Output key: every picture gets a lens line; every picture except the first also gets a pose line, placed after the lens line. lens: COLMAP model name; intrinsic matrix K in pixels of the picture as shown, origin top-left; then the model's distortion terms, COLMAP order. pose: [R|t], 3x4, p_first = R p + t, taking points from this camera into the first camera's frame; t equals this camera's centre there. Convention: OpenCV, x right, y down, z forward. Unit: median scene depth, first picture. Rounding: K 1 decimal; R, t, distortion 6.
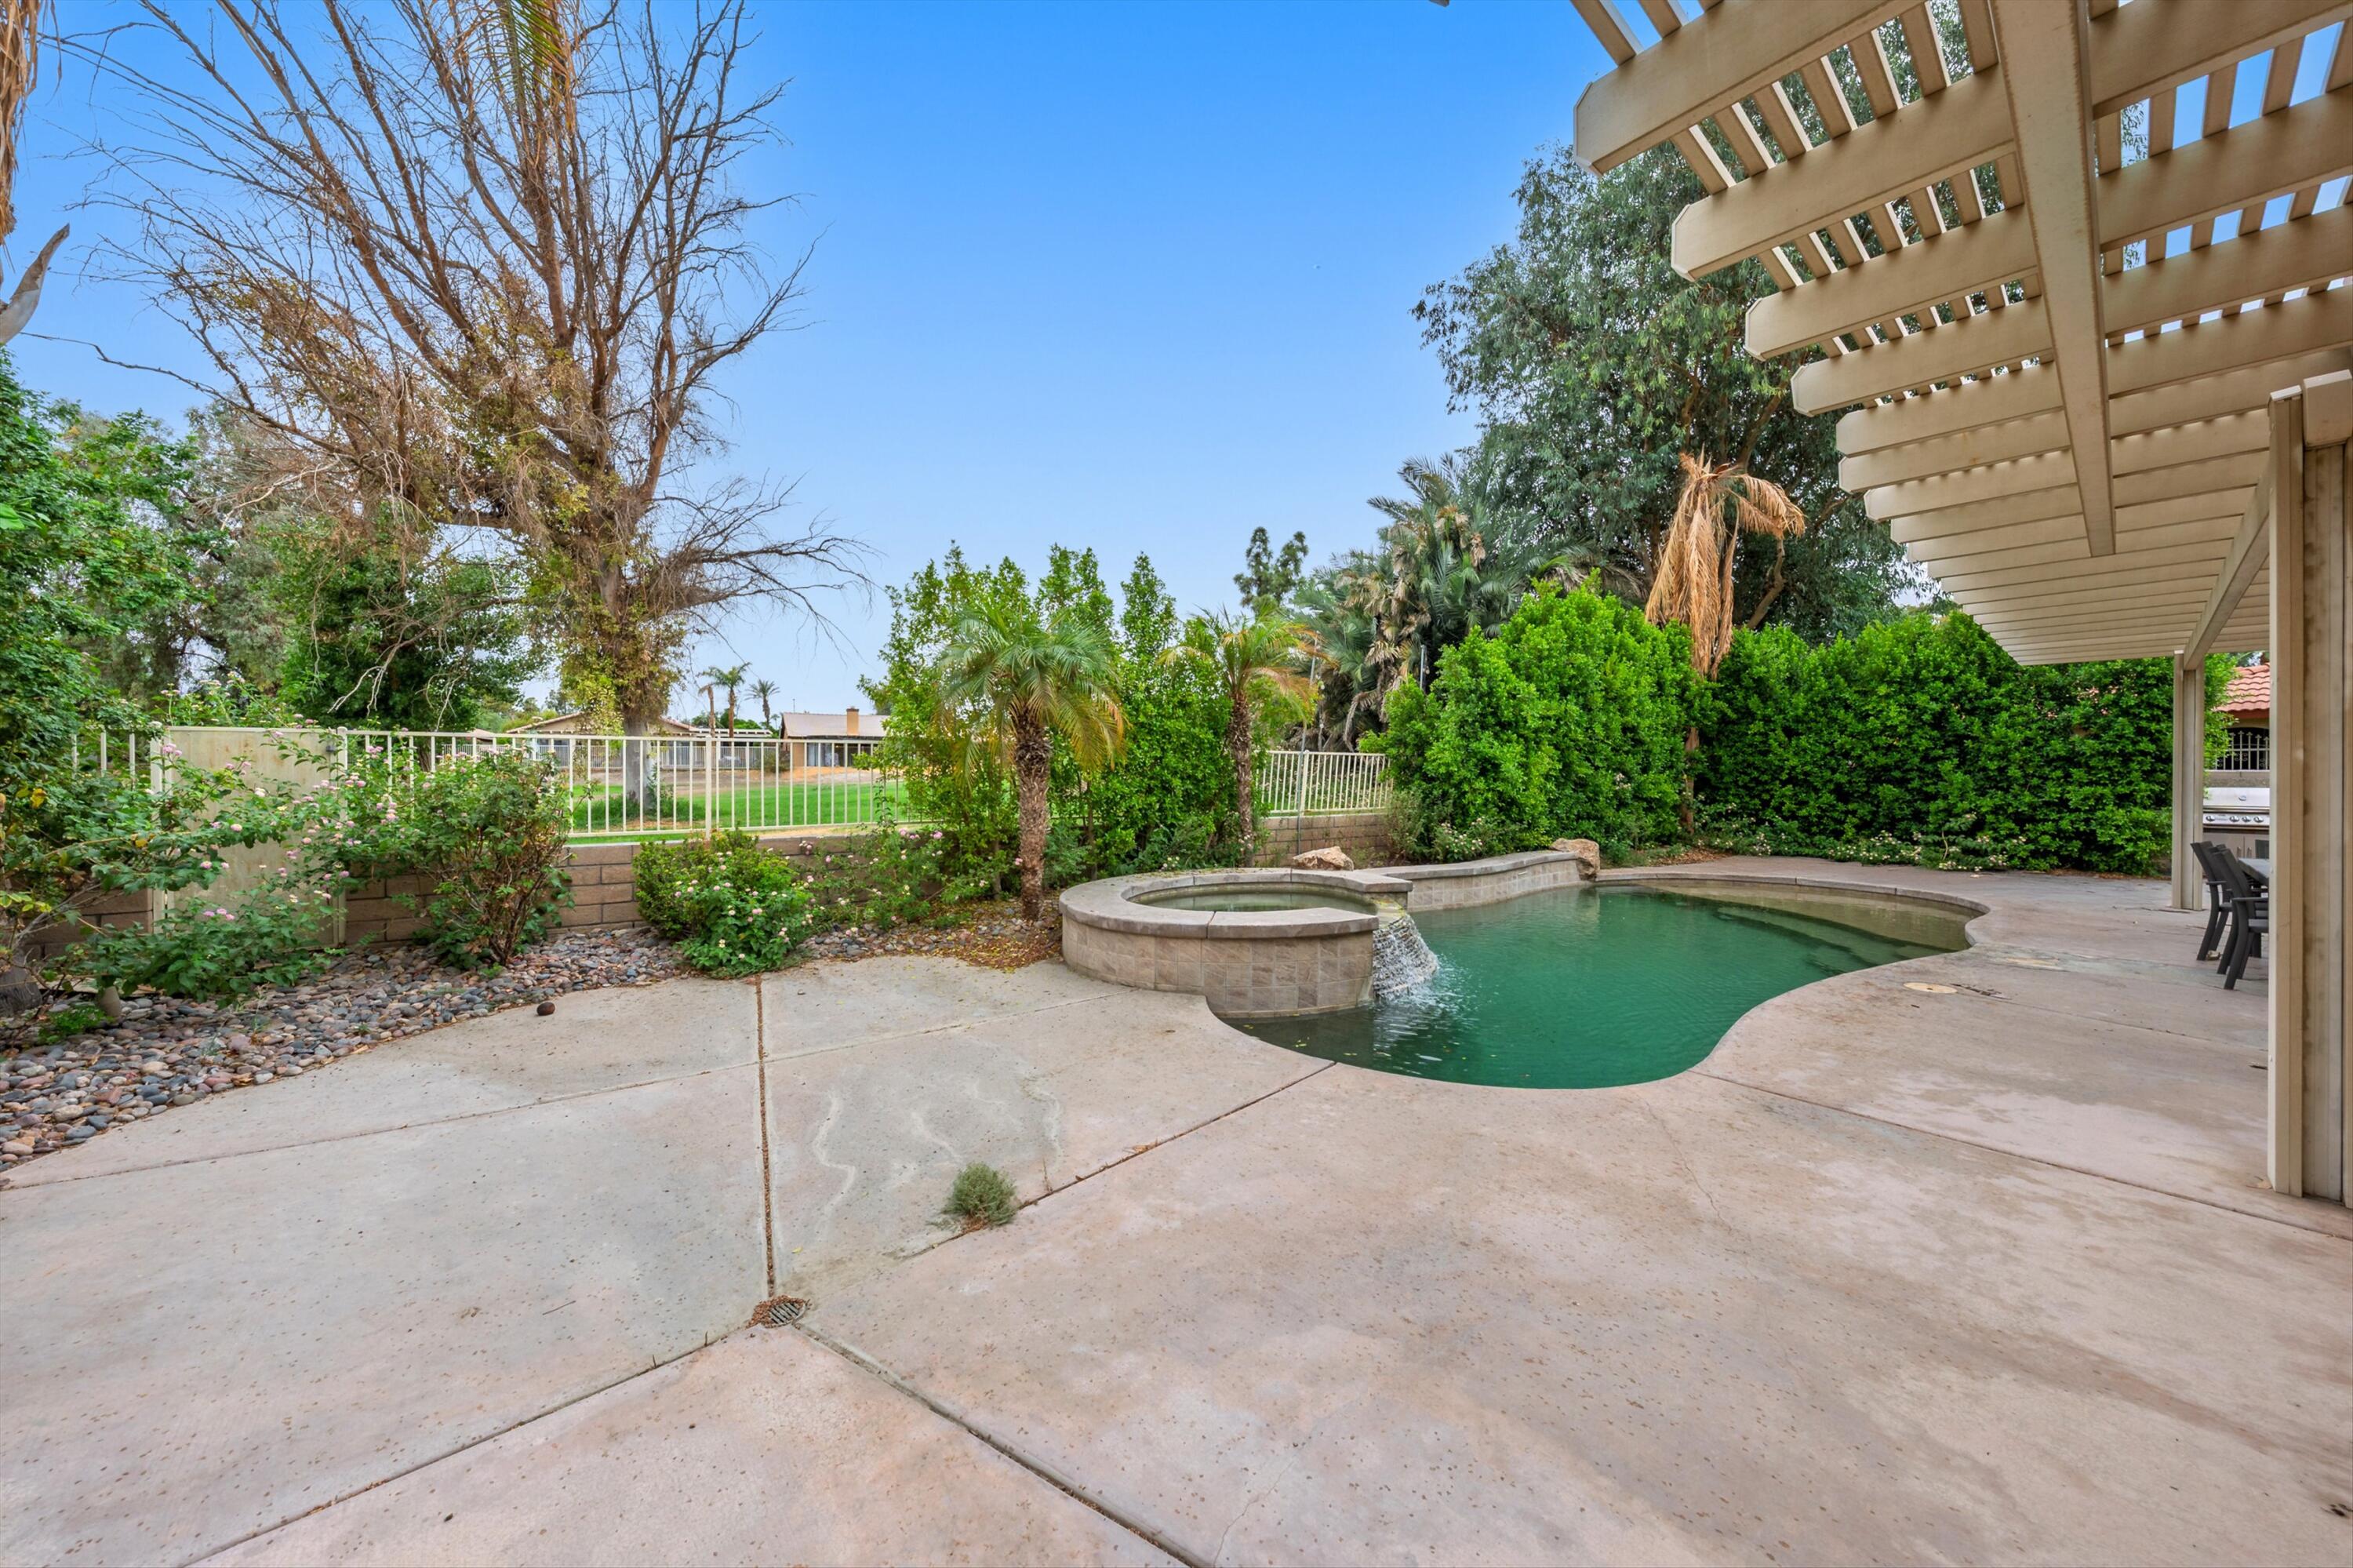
lens RADIAL K [[798.8, 0, 1179.3], [0, 798.8, 782.1], [0, 0, 1]] dist [-0.001645, -0.000309]
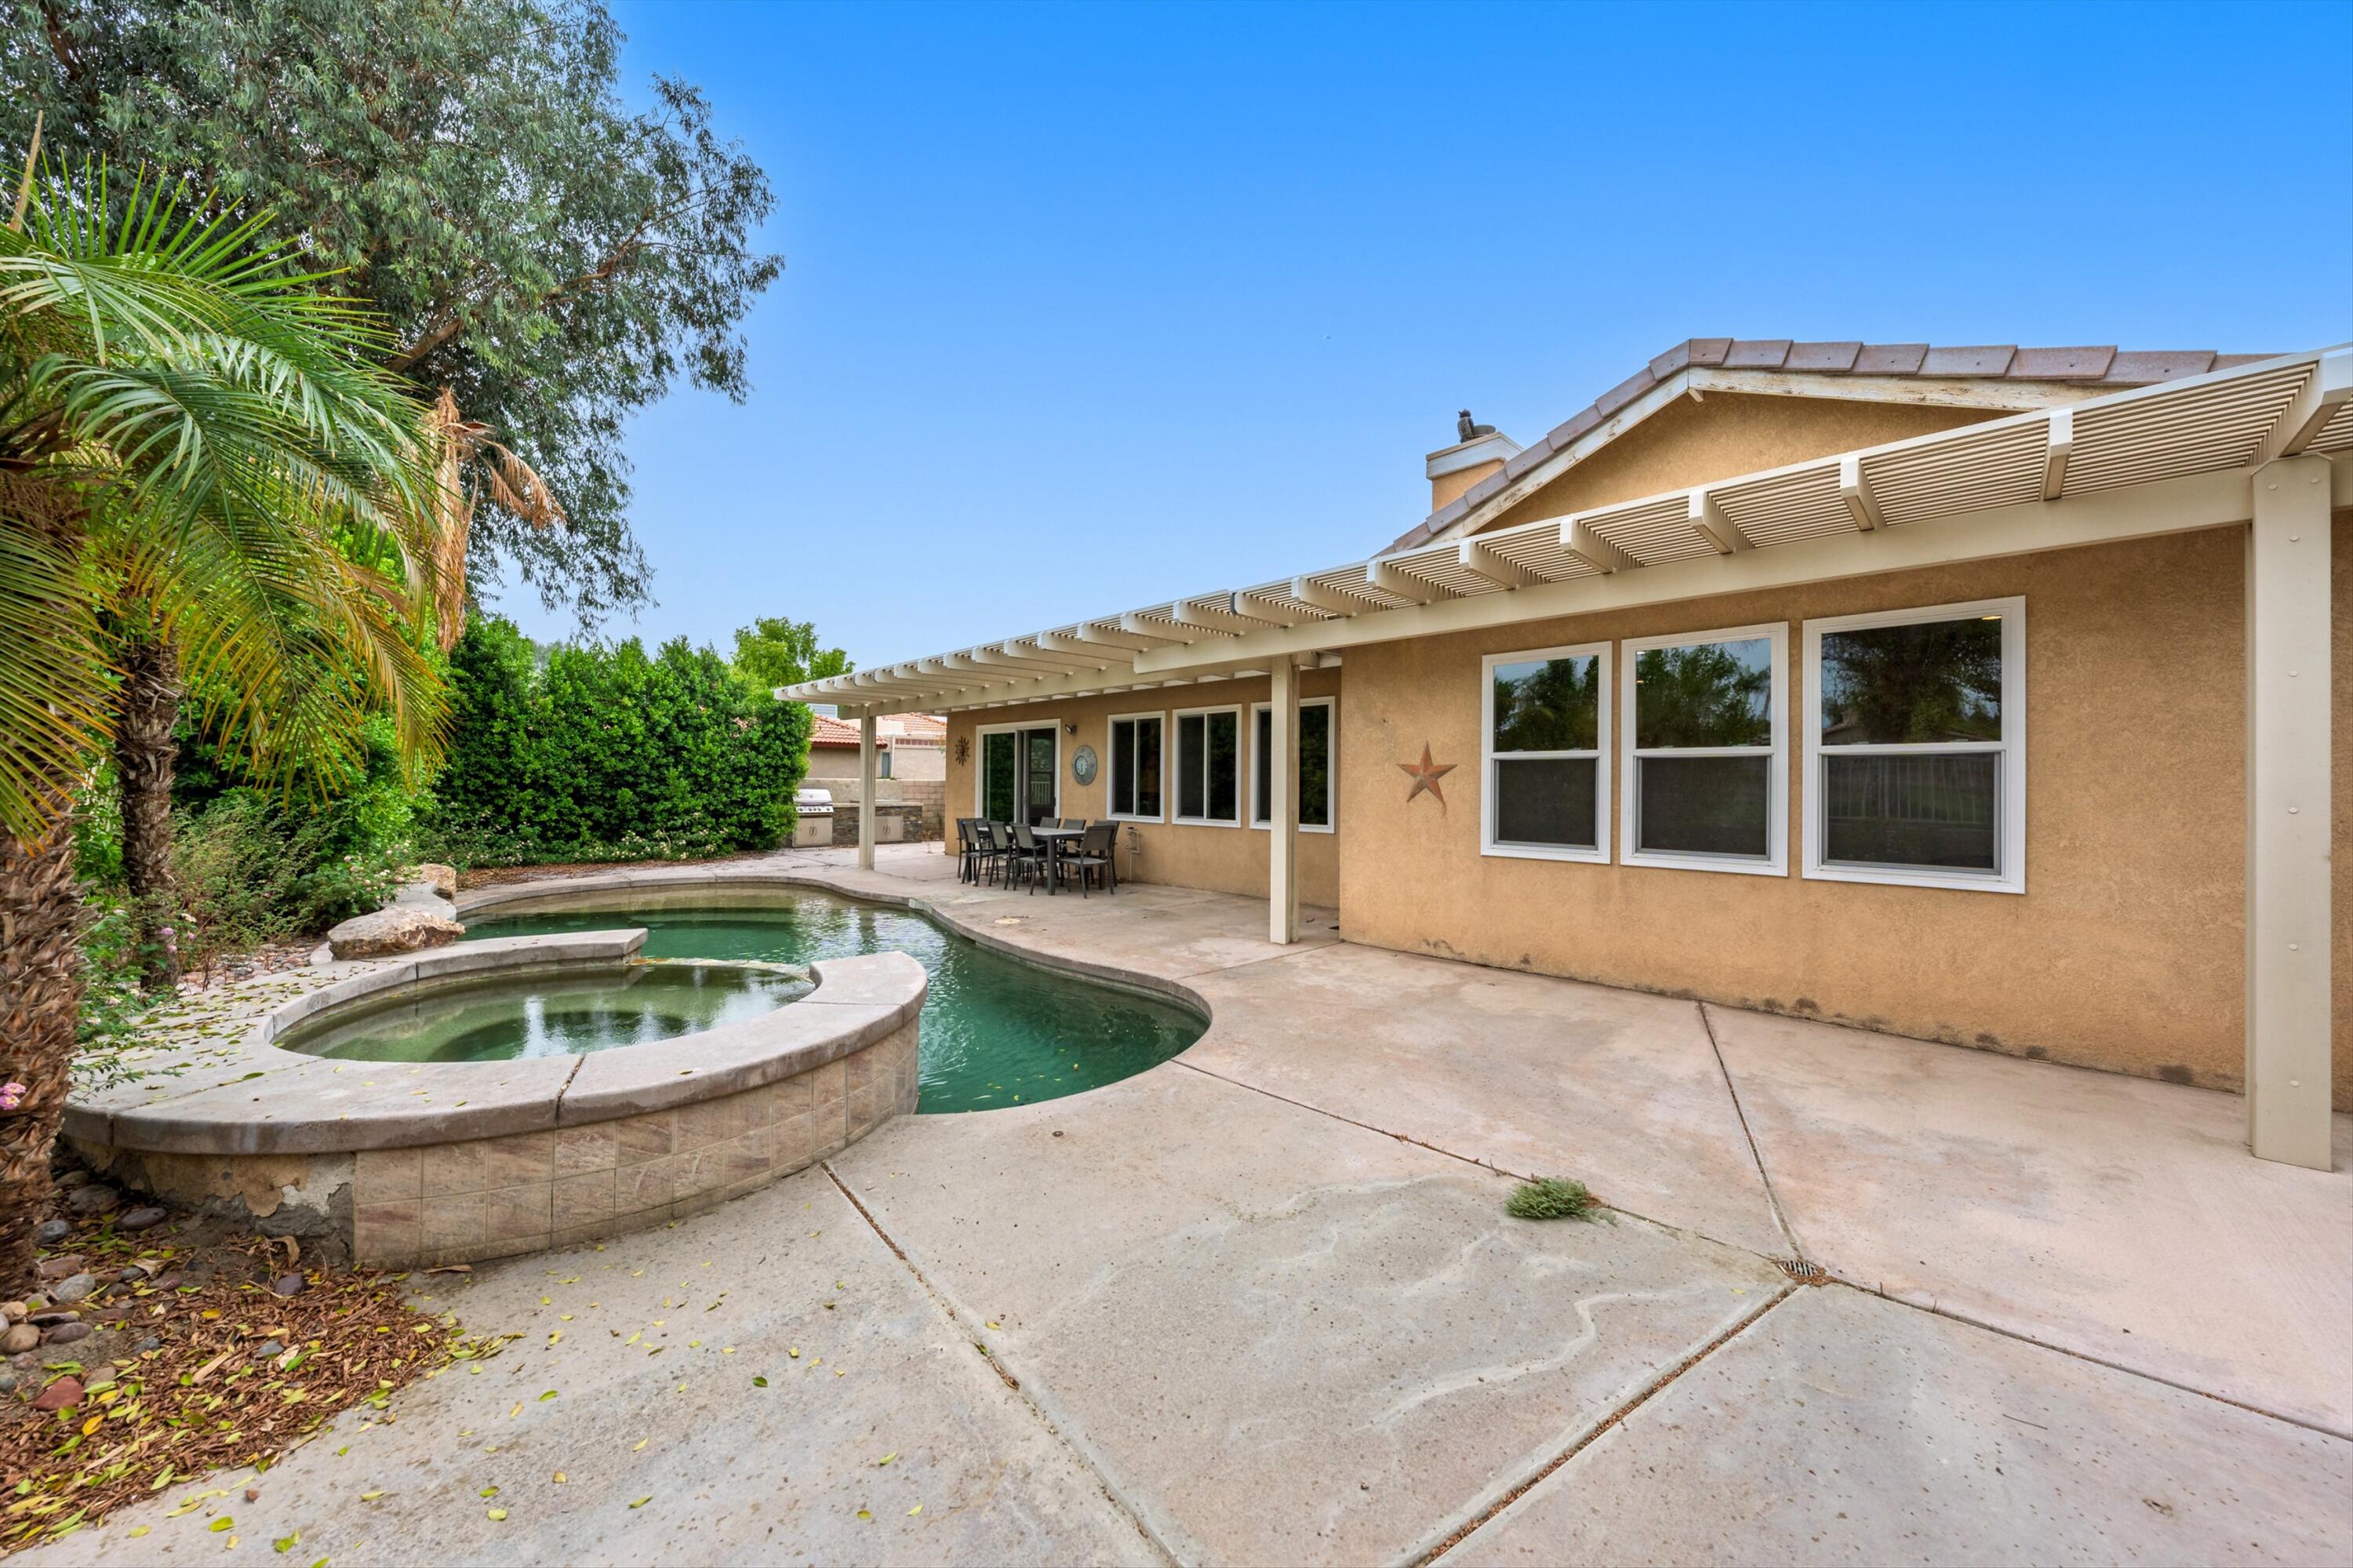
lens RADIAL K [[798.8, 0, 1179.3], [0, 798.8, 782.1], [0, 0, 1]] dist [-0.001645, -0.000309]
pose [[-0.067996, 0.001928, 0.997684, -0.276594], [0.000011, 0.999998, -0.001931, -0.003661], [-0.997686, -0.000120, -0.067996, 0.345664]]
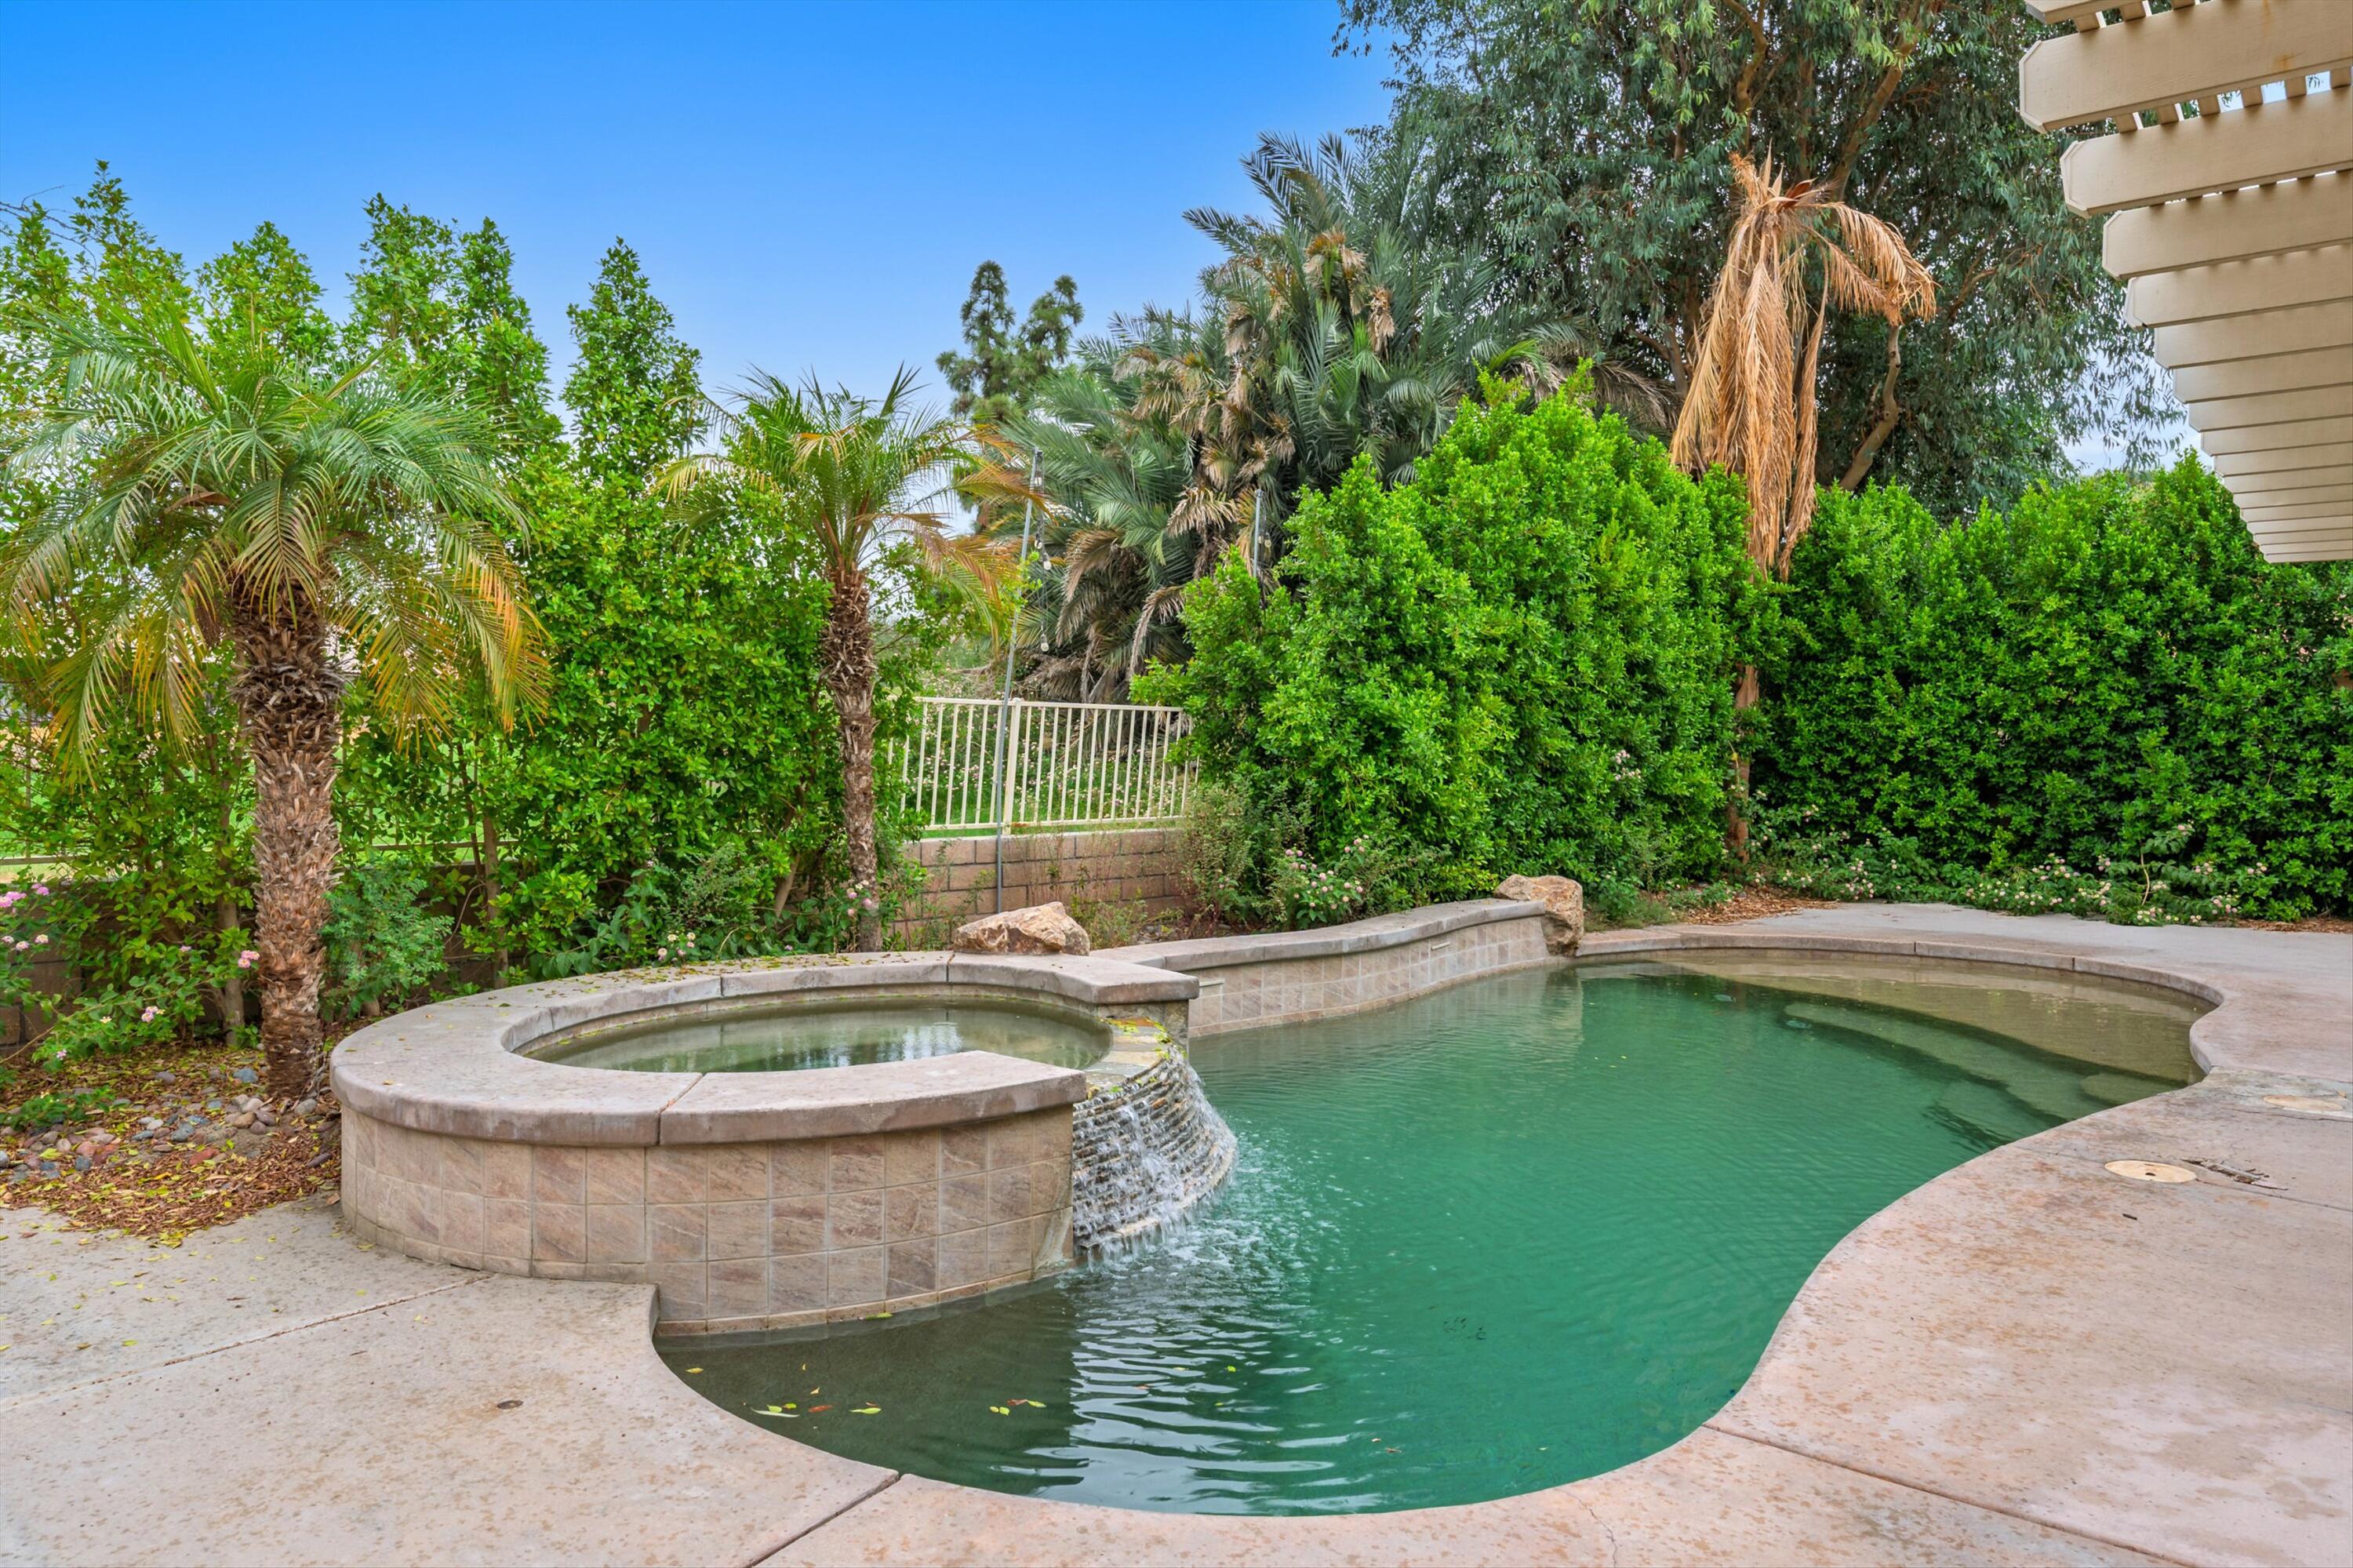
lens RADIAL K [[1542.6, 0, 1176.5], [0, 1542.6, 784.0], [0, 0, 1]] dist [0.003350, 0.002813]
pose [[0.977314, 0.000299, 0.211796, 0.053487], [-0.003028, 0.999917, 0.012559, -0.000104], [-0.211775, -0.012916, 0.977233, 0.073092]]
